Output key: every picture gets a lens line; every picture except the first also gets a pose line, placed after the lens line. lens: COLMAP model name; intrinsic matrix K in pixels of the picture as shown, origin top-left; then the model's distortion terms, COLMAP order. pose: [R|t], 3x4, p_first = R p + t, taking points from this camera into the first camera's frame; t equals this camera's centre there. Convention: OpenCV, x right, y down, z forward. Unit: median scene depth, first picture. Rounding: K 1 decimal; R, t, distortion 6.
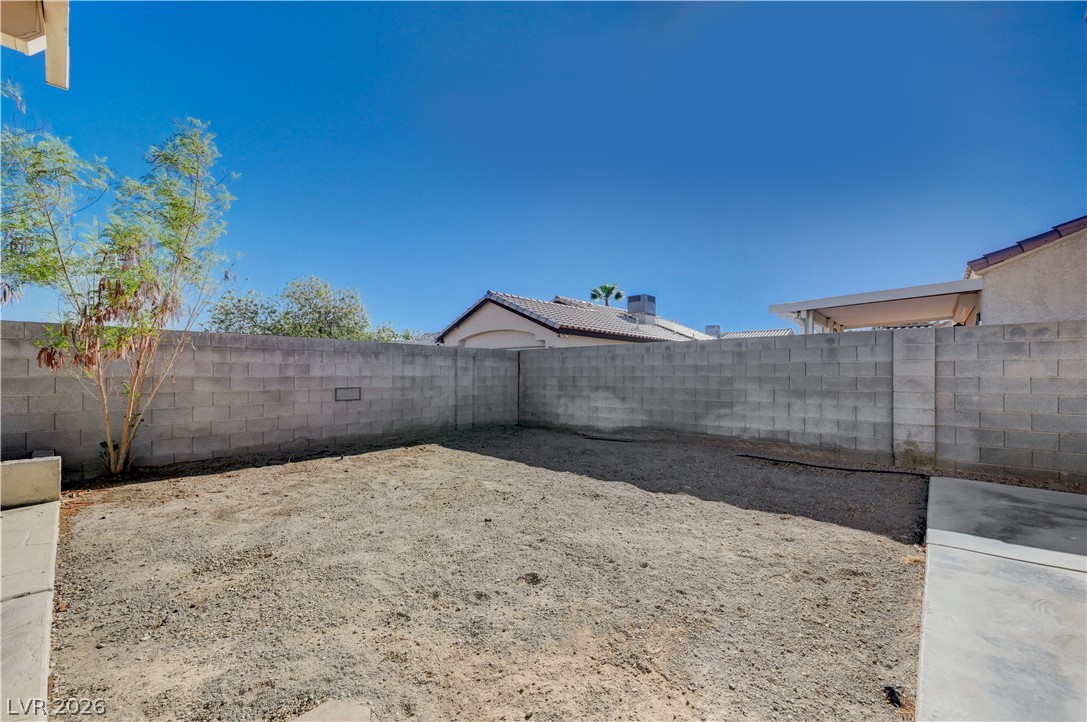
lens RADIAL K [[429.7, 0, 550.1], [0, 429.7, 371.7], [0, 0, 1]] dist [0.004683, -0.000387]
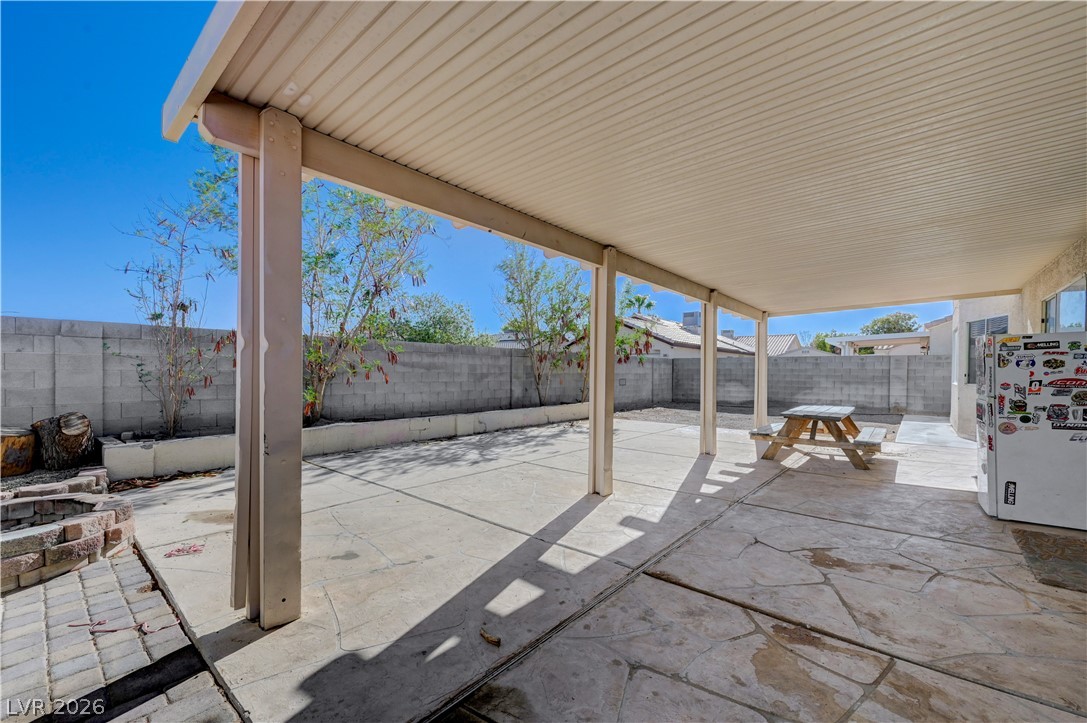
lens RADIAL K [[438.1, 0, 535.4], [0, 438.1, 375.0], [0, 0, 1]] dist [0.000301, 0.000043]
pose [[0.999756, 0.007254, 0.020863, -0.948674], [-0.007595, 0.999837, 0.016355, -0.011771], [-0.020741, -0.016510, 0.999649, -1.078567]]
